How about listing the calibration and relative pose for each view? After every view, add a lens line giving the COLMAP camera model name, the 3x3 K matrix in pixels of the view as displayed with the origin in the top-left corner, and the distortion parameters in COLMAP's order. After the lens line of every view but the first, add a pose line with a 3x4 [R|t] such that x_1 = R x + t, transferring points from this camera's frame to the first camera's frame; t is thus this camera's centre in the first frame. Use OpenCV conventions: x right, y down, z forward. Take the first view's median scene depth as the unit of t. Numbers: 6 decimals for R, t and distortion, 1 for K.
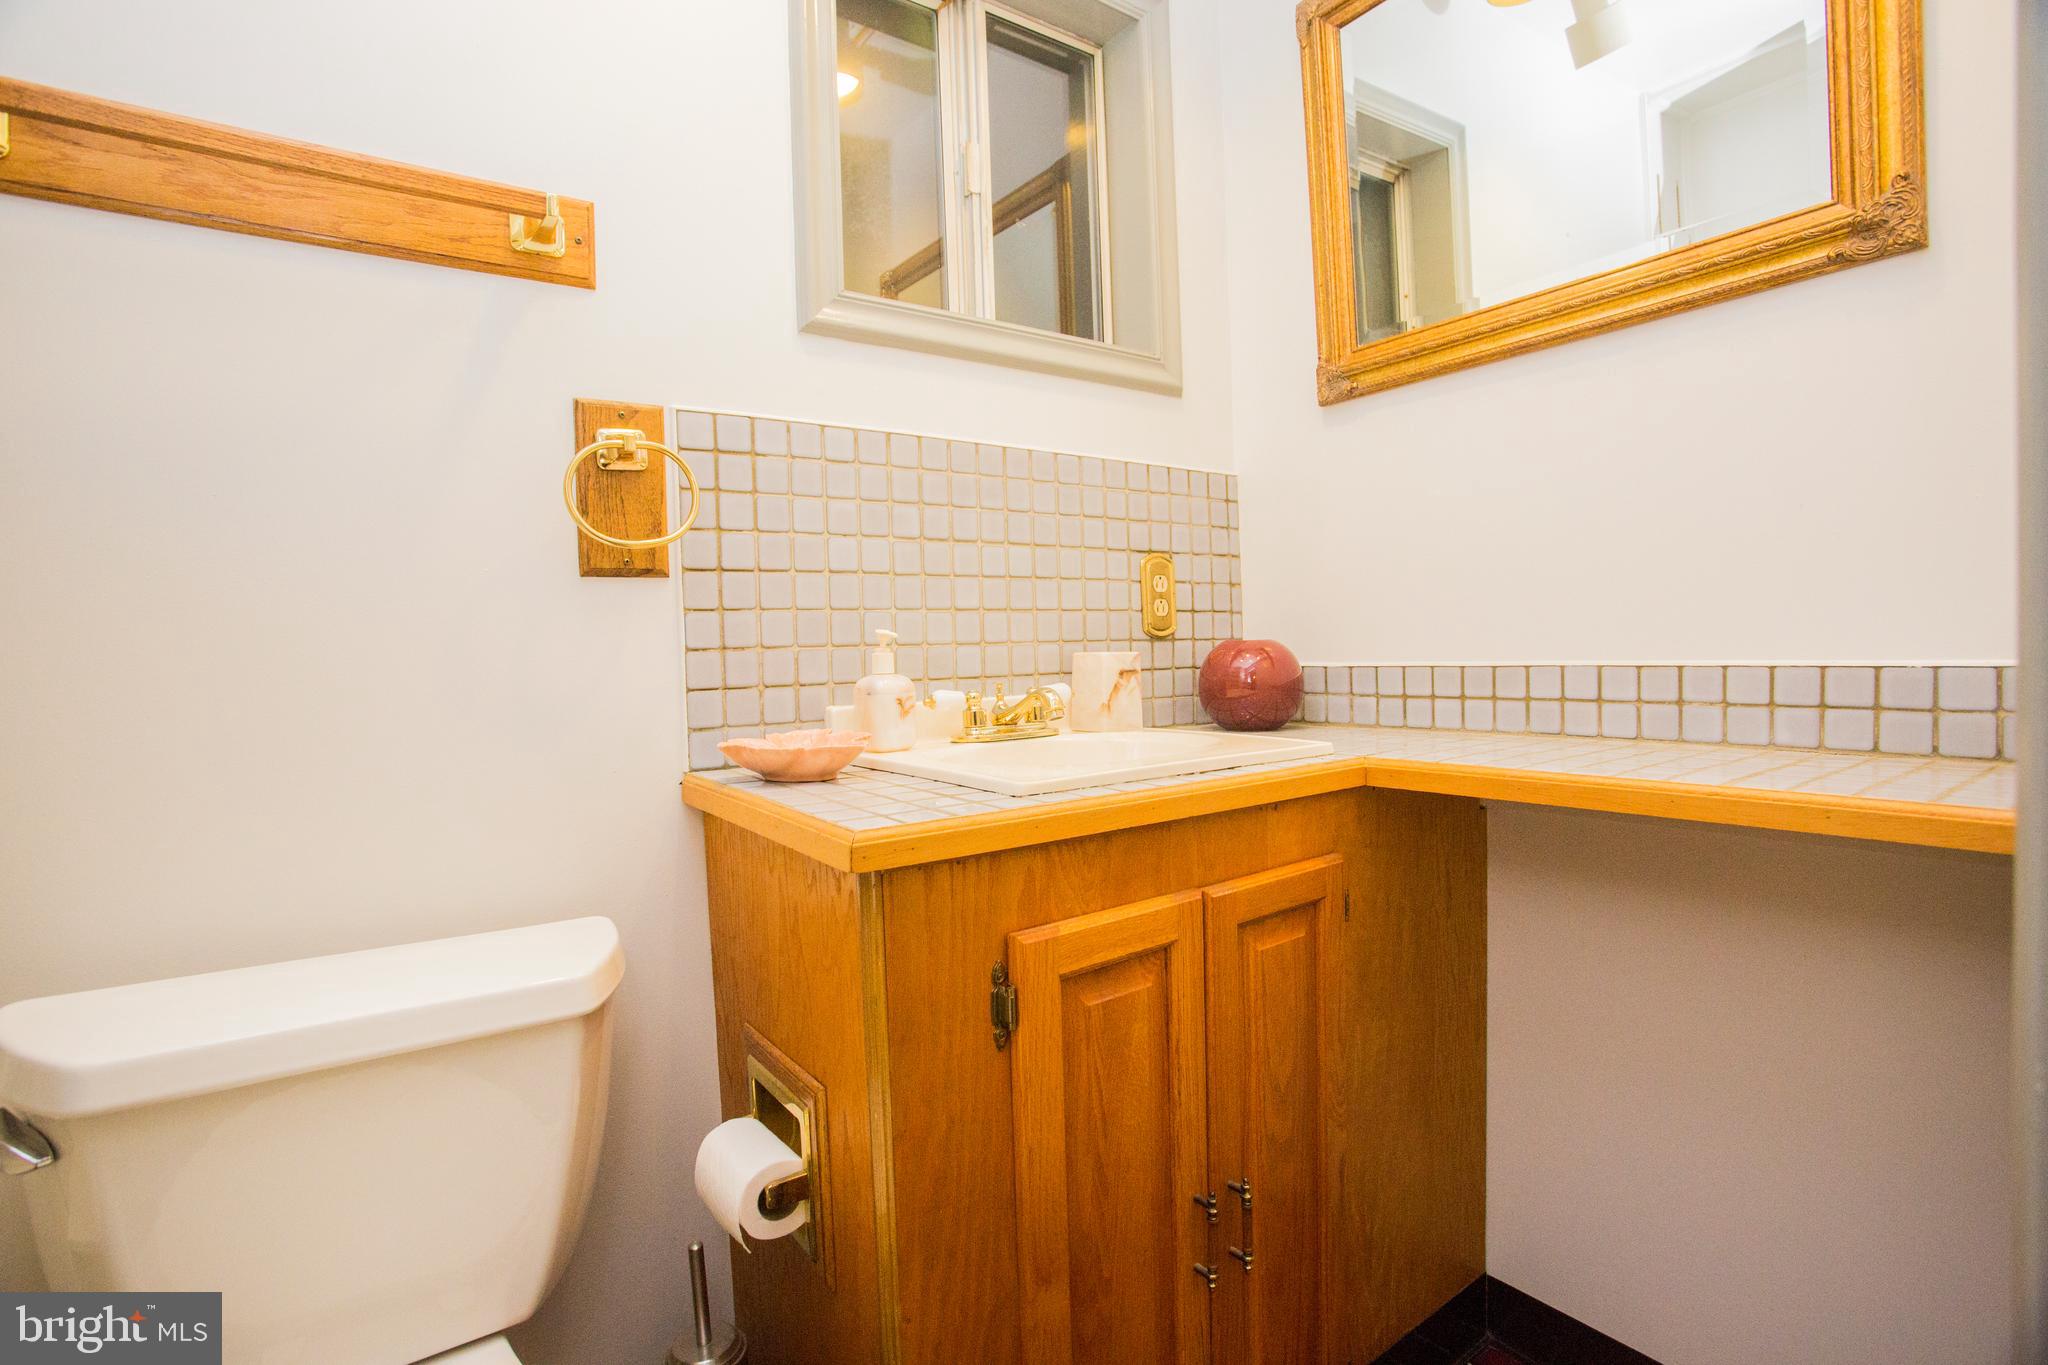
lens RADIAL K [[998.4, 0, 1024.0], [0, 998.4, 682.5], [0, 0, 1]] dist [-0.089001, 0.036011]
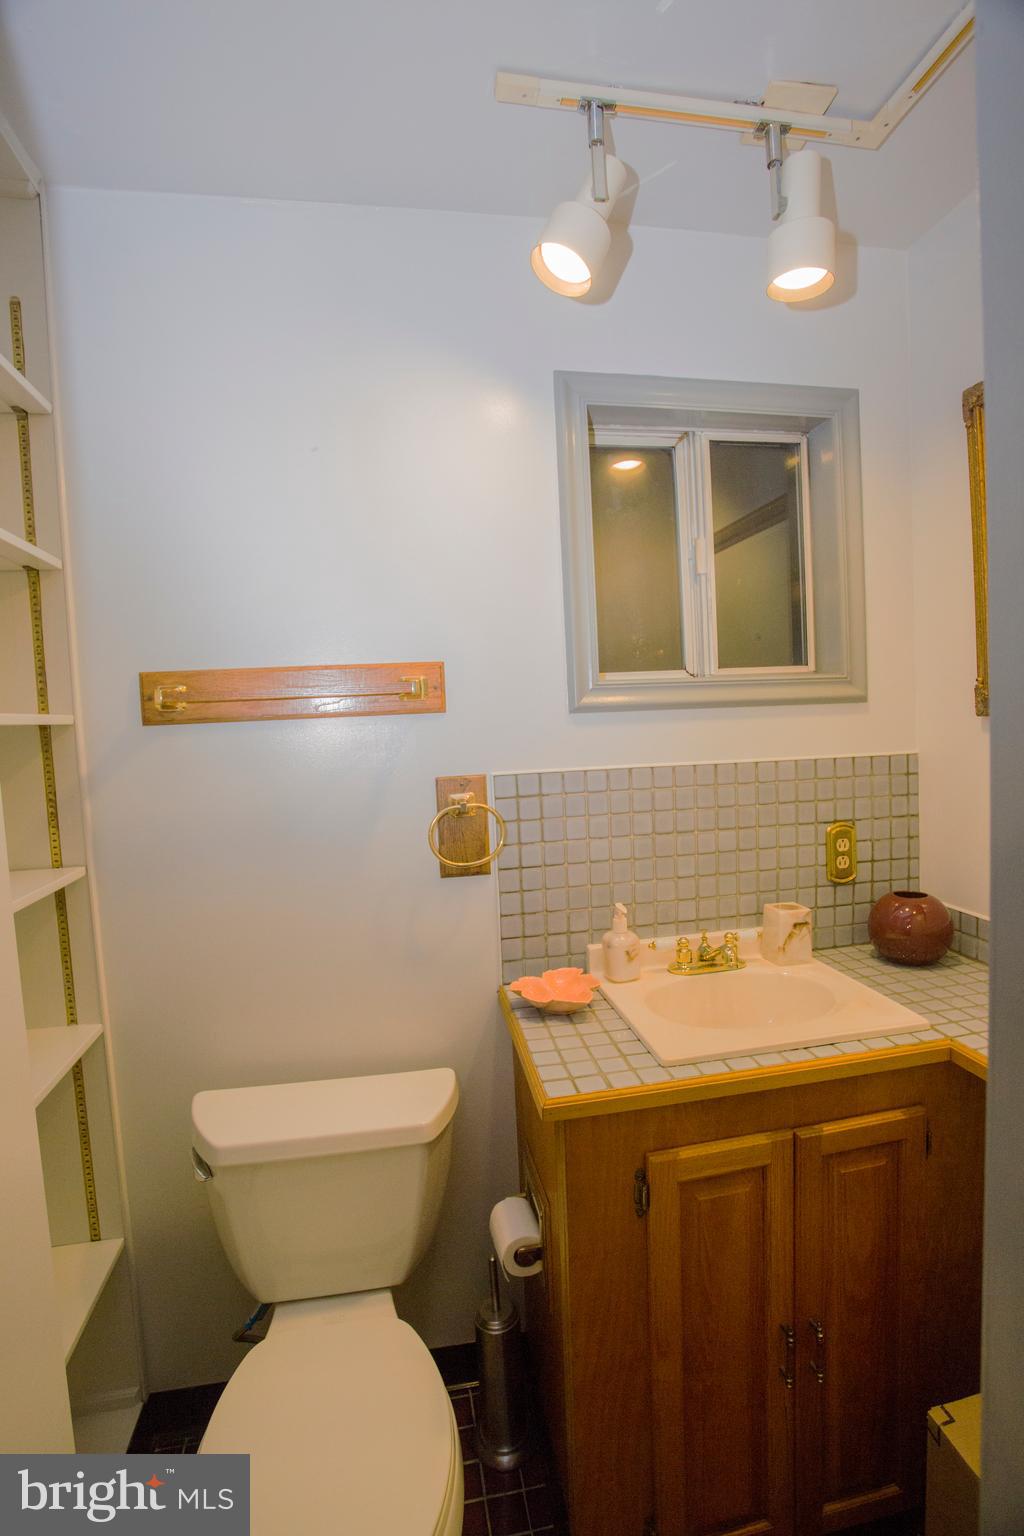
lens RADIAL K [[748.8, 0, 512.0], [0, 748.8, 768.0], [0, 0, 1]] dist [-0.089001, 0.036011]
pose [[0.897933, 0.022500, -0.439557, 0.220992], [-0.000493, 0.998743, 0.050115, -0.329556], [0.440132, -0.044783, 0.896816, -0.127116]]
